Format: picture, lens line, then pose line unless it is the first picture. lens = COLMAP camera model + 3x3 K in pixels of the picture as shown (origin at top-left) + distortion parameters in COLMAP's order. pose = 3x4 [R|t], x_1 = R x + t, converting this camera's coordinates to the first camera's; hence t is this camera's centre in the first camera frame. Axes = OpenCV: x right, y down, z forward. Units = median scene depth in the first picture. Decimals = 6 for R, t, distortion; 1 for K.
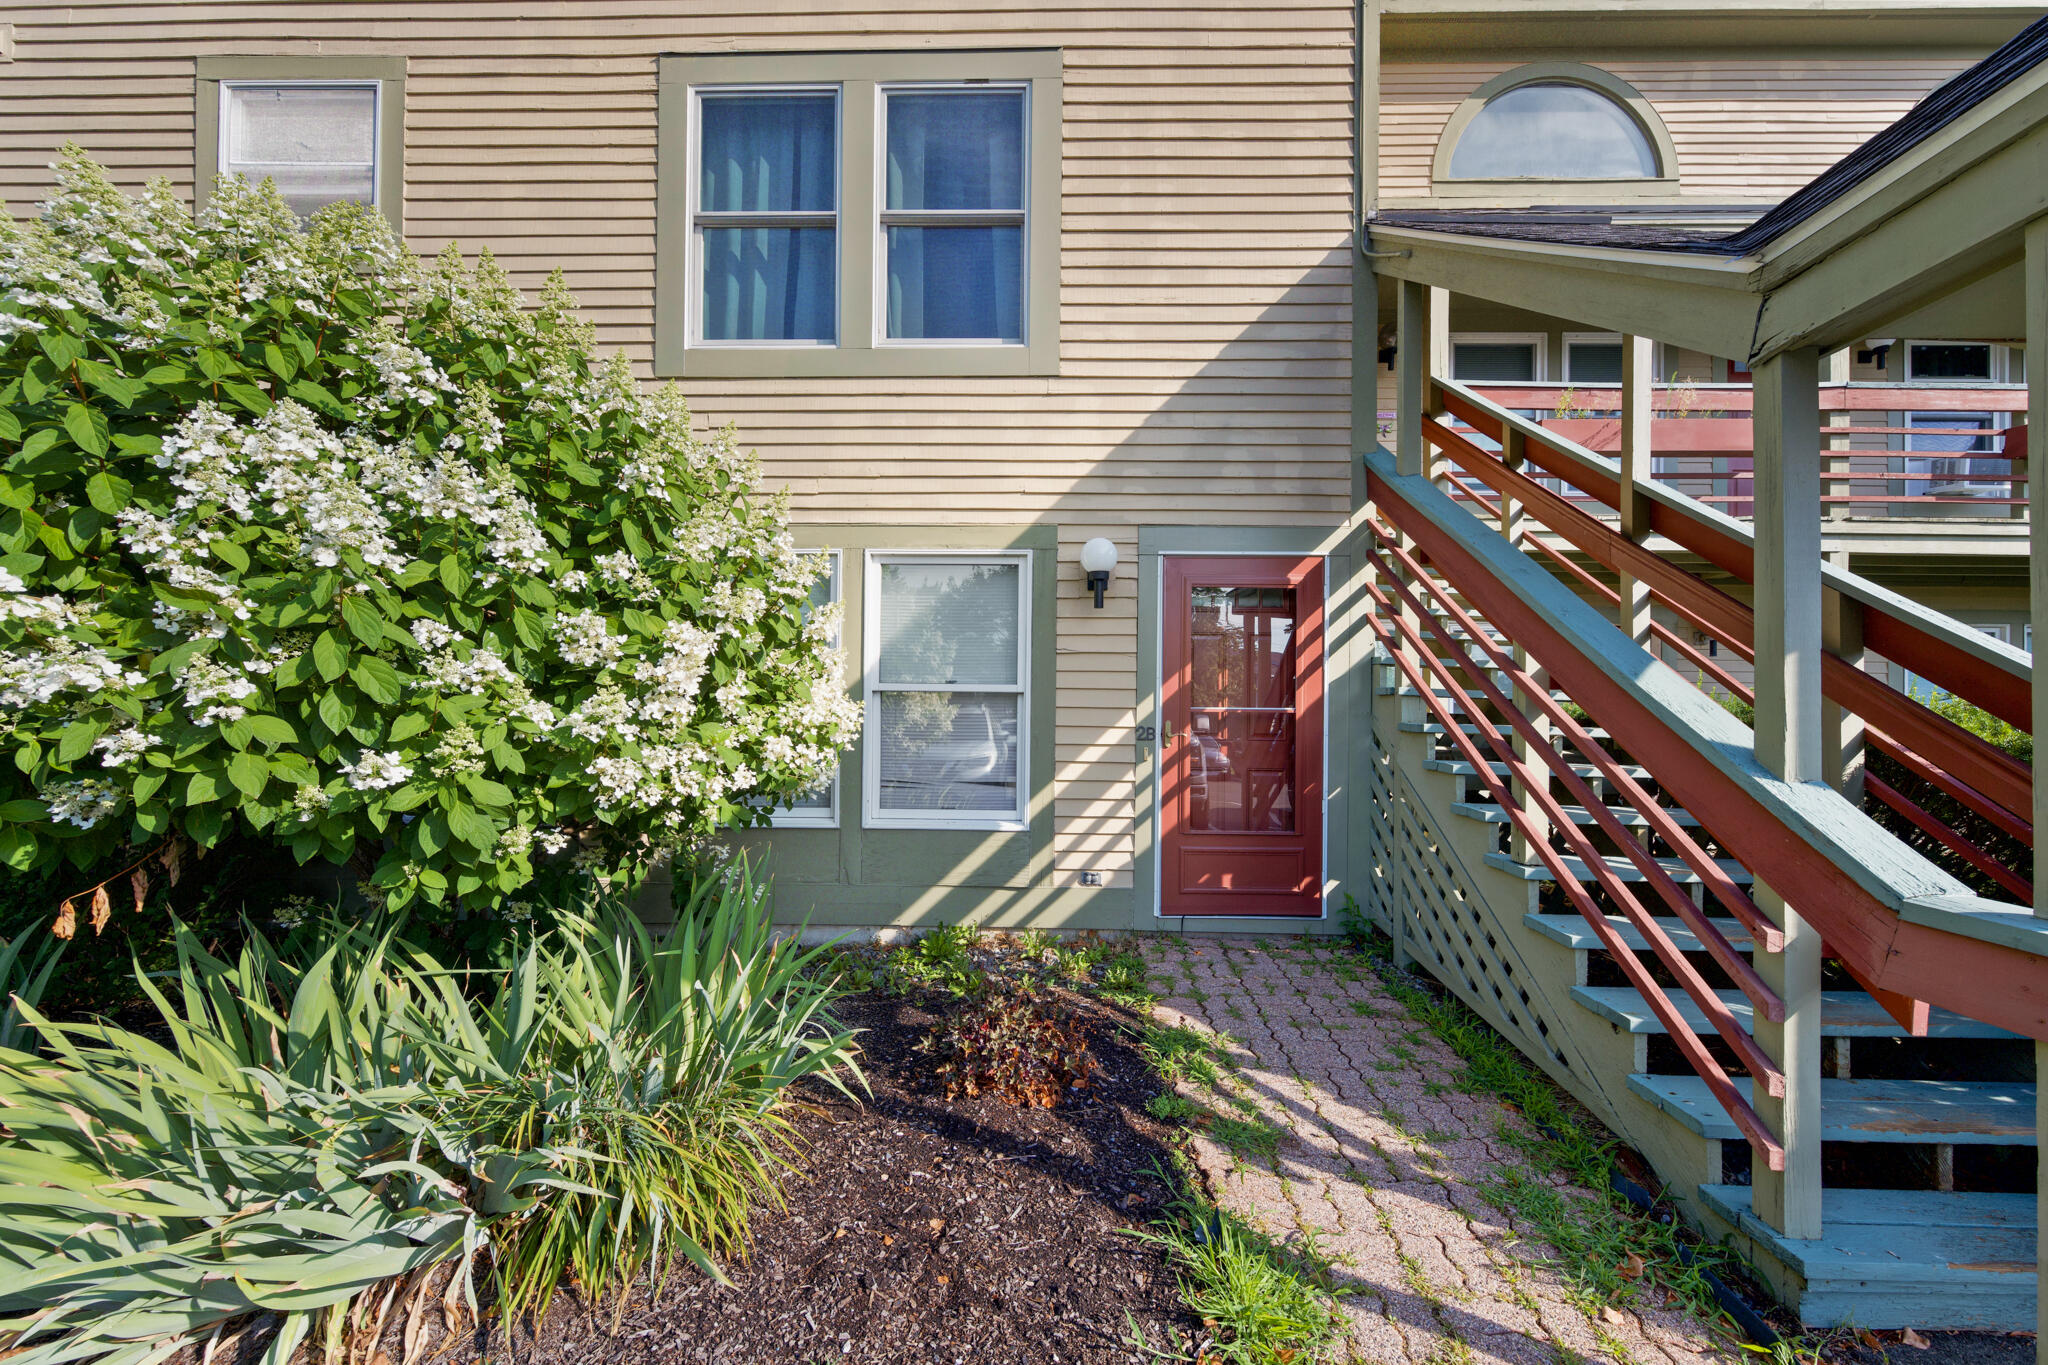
lens RADIAL K [[782.3, 0, 1016.0], [0, 782.3, 733.9], [0, 0, 1]] dist [0.001306, 0.000179]
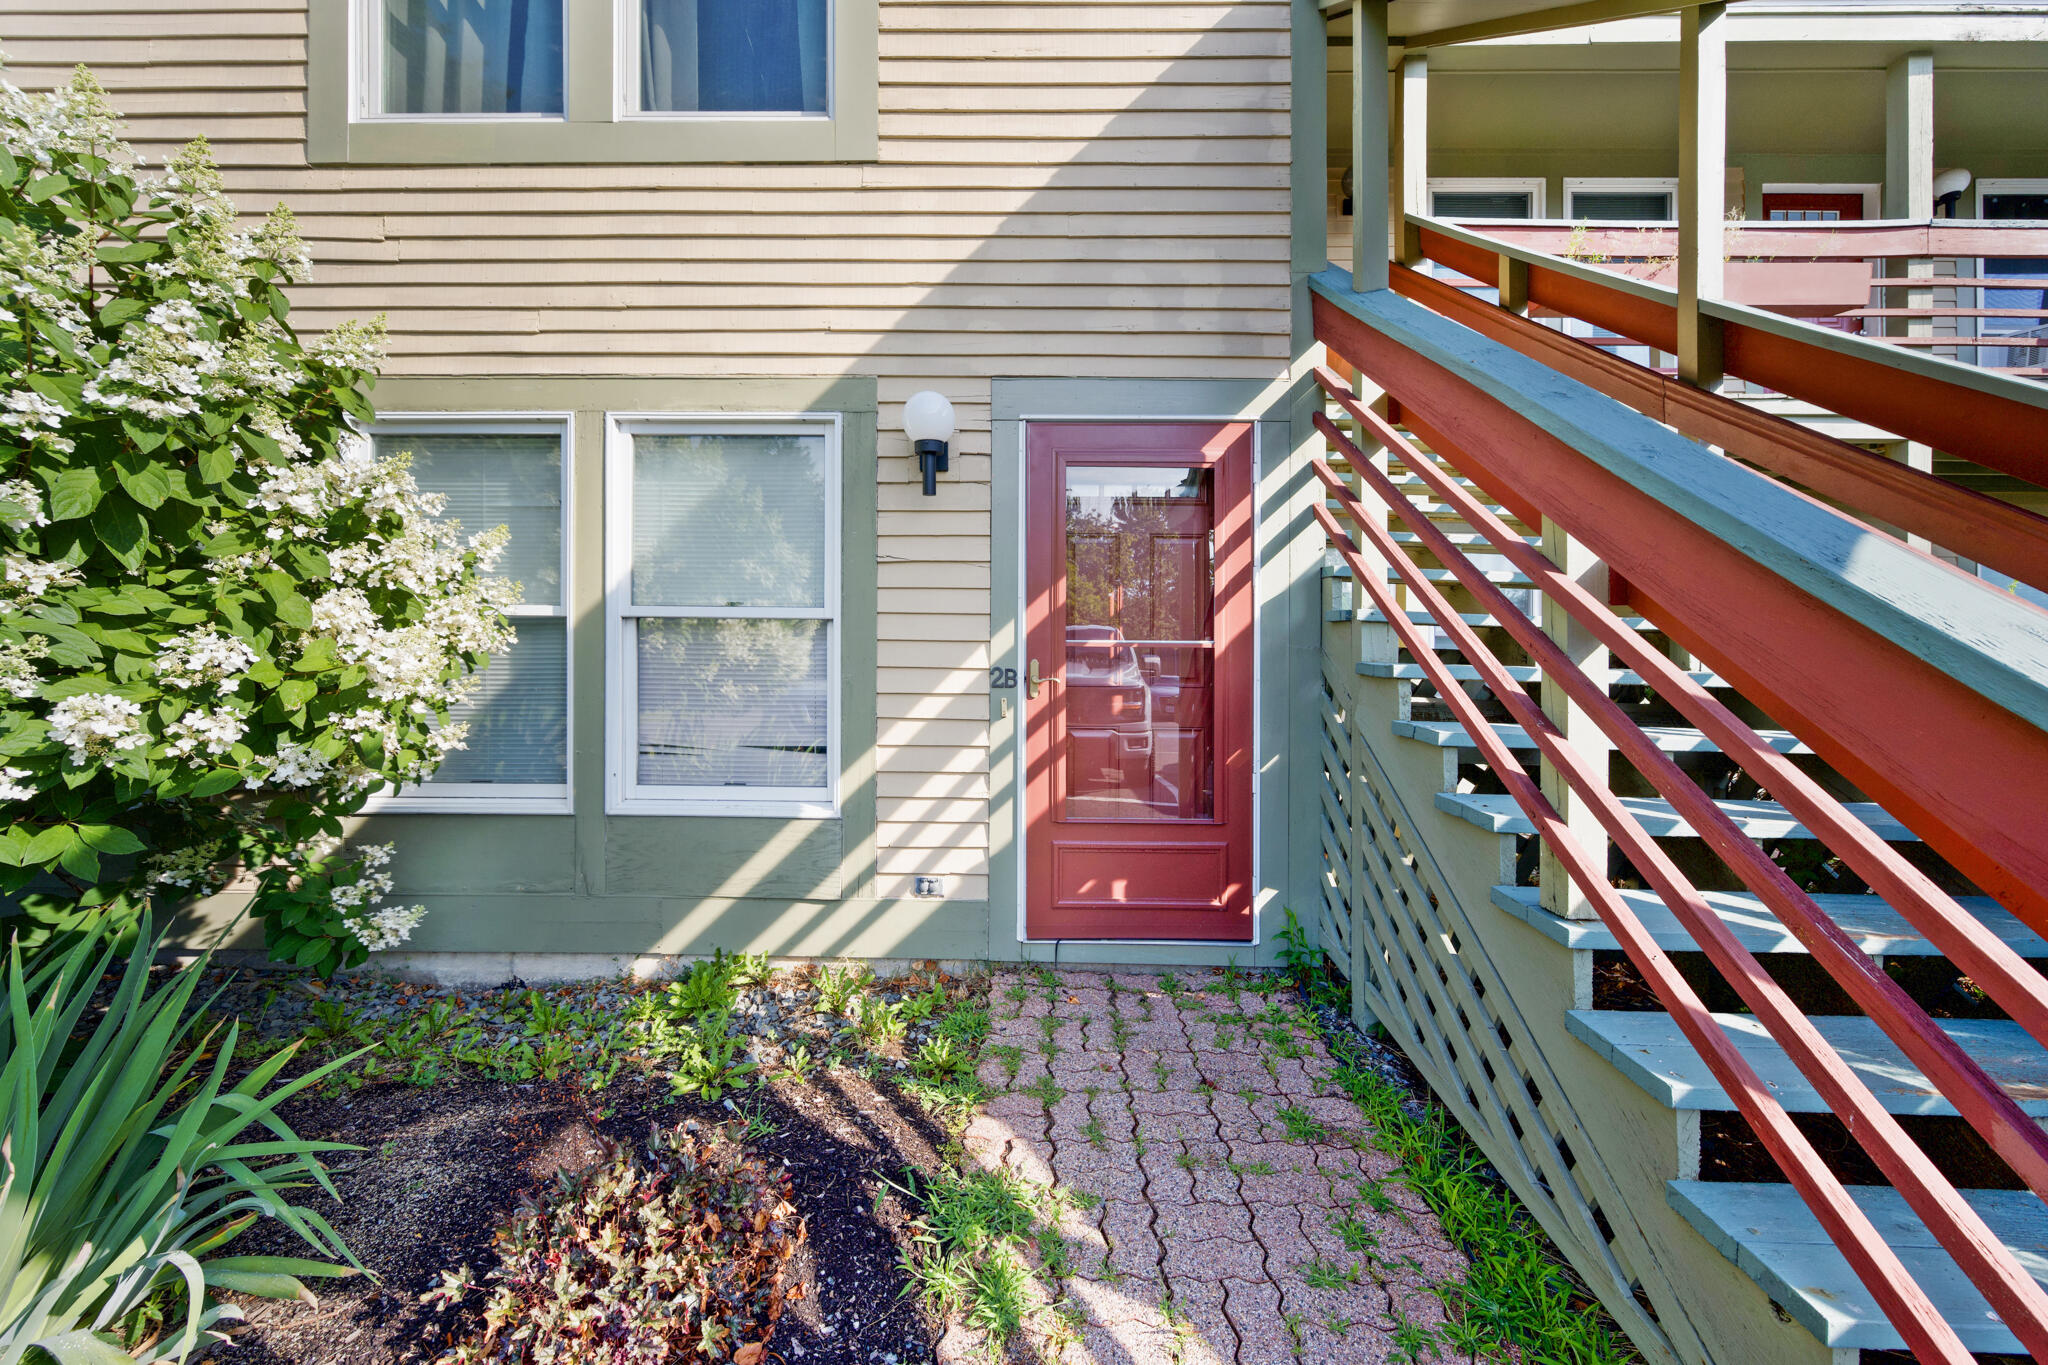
lens RADIAL K [[813.9, 0, 1025.8], [0, 813.9, 666.5], [0, 0, 1]] dist [-0.002104, 0.000423]
pose [[0.998917, -0.001025, 0.046526, 0.153641], [0.001325, 0.999978, -0.006428, -0.006064], [-0.046519, 0.006482, 0.998896, 0.282250]]
